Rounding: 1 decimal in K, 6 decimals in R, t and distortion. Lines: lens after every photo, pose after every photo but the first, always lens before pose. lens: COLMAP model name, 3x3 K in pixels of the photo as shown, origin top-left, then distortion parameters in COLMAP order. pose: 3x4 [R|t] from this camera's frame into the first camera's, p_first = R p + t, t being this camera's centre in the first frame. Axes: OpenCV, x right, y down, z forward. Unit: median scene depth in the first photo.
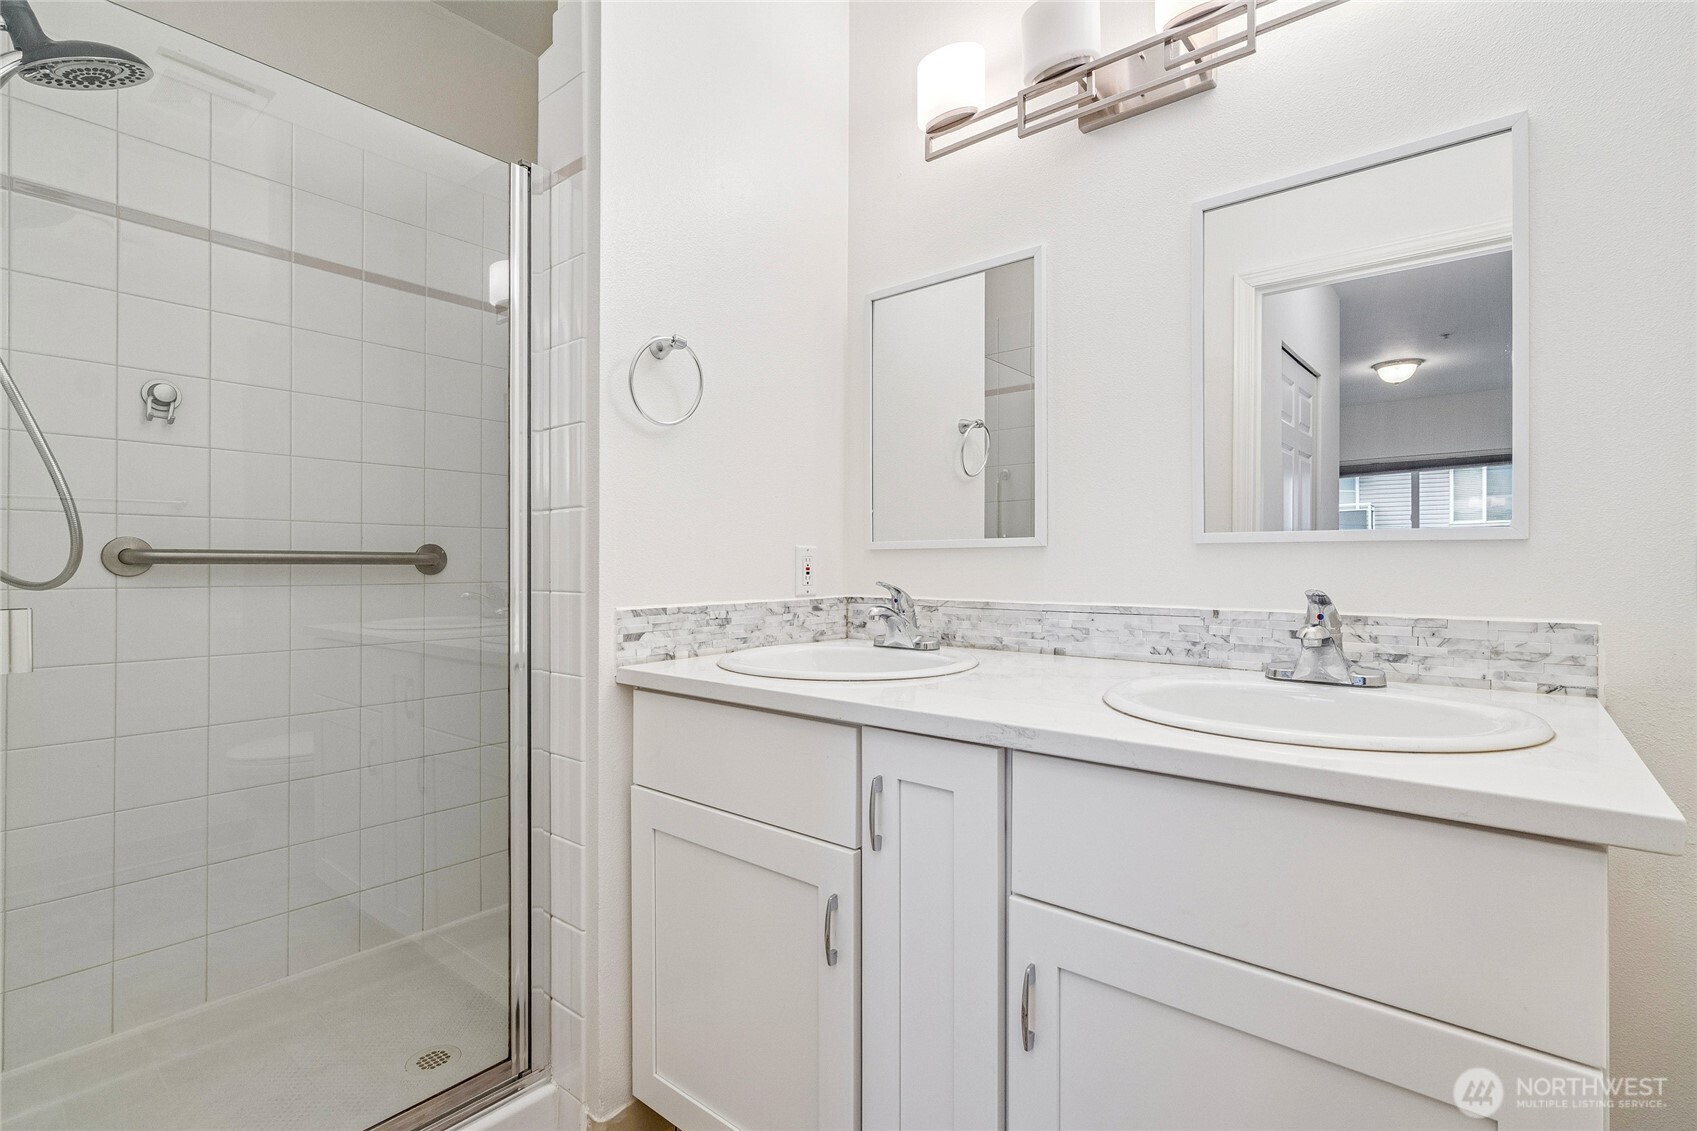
lens RADIAL K [[786.0, 0, 842.5], [0, 786.0, 572.2], [0, 0, 1]] dist [-0.009963, 0.000605]
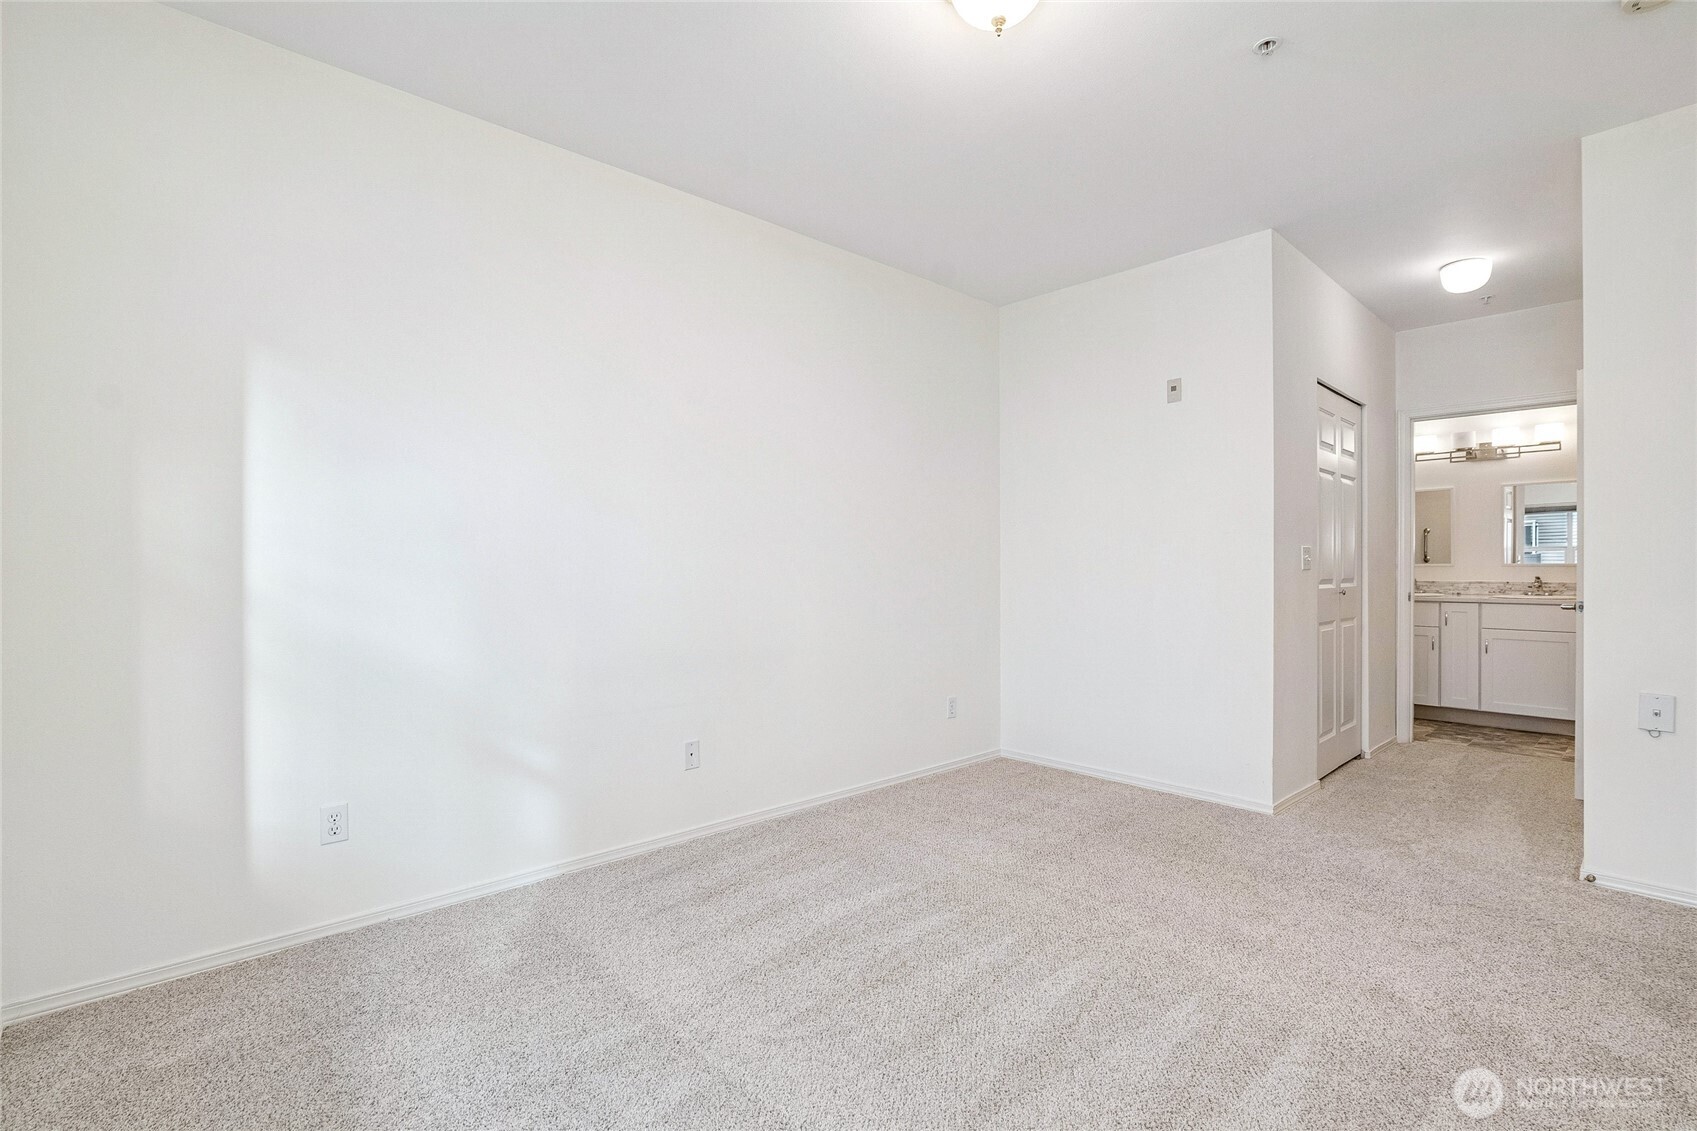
lens RADIAL K [[786.0, 0, 842.5], [0, 786.0, 572.2], [0, 0, 1]] dist [-0.009963, 0.000605]
pose [[0.991894, -0.002356, -0.127044, -2.503416], [0.001423, 0.999971, -0.007432, 0.024441], [0.127058, 0.007191, 0.991869, -3.563122]]
